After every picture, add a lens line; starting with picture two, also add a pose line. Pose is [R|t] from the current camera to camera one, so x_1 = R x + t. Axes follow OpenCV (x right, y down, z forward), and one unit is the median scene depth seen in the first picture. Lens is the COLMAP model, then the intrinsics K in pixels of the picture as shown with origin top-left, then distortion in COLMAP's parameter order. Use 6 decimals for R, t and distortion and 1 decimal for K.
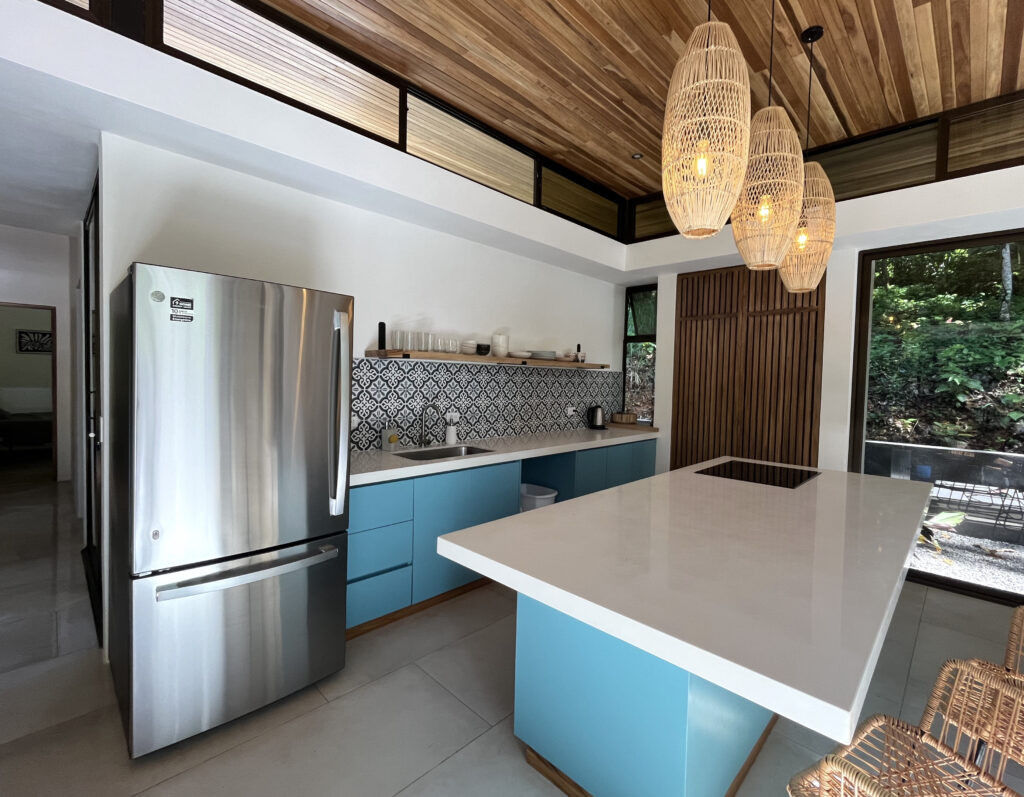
lens RADIAL K [[479.5, 0, 513.8], [0, 479.5, 399.4], [0, 0, 1]] dist [-0.004953, -0.000184]
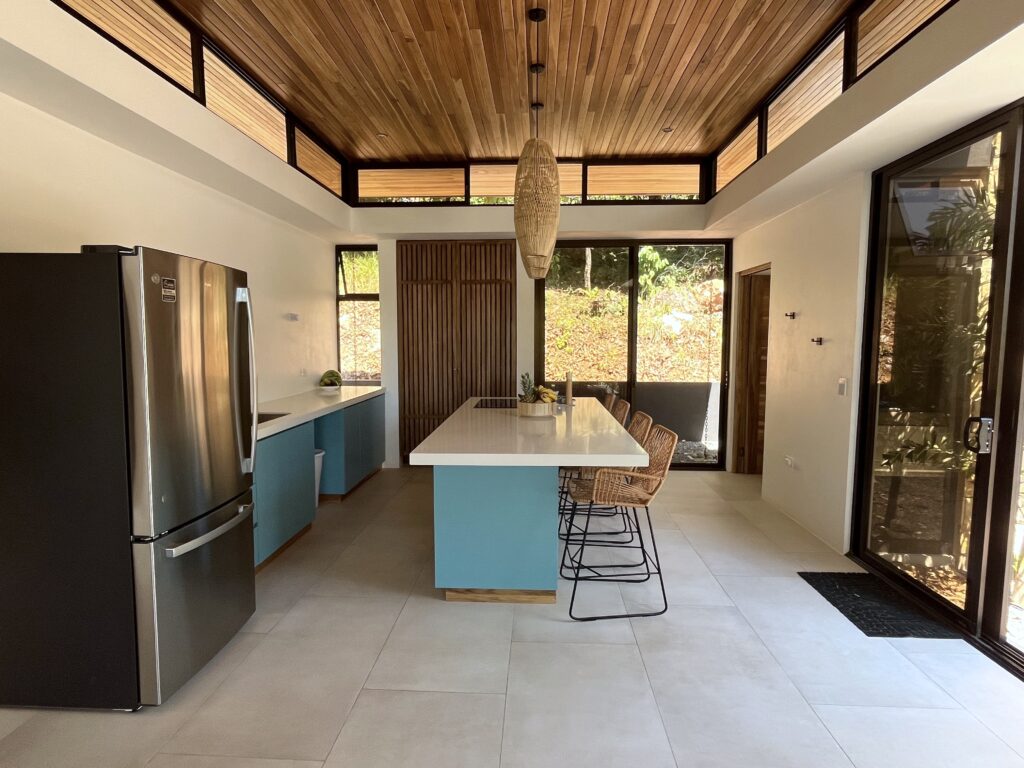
lens RADIAL K [[566.4, 0, 511.2], [0, 566.4, 384.1], [0, 0, 1]] dist [0.003188, 0.001419]
pose [[0.762998, -0.075791, 0.641943, -0.381129], [0.049352, 0.997034, 0.059056, 0.001647], [-0.644514, -0.013379, 0.764475, -0.193571]]
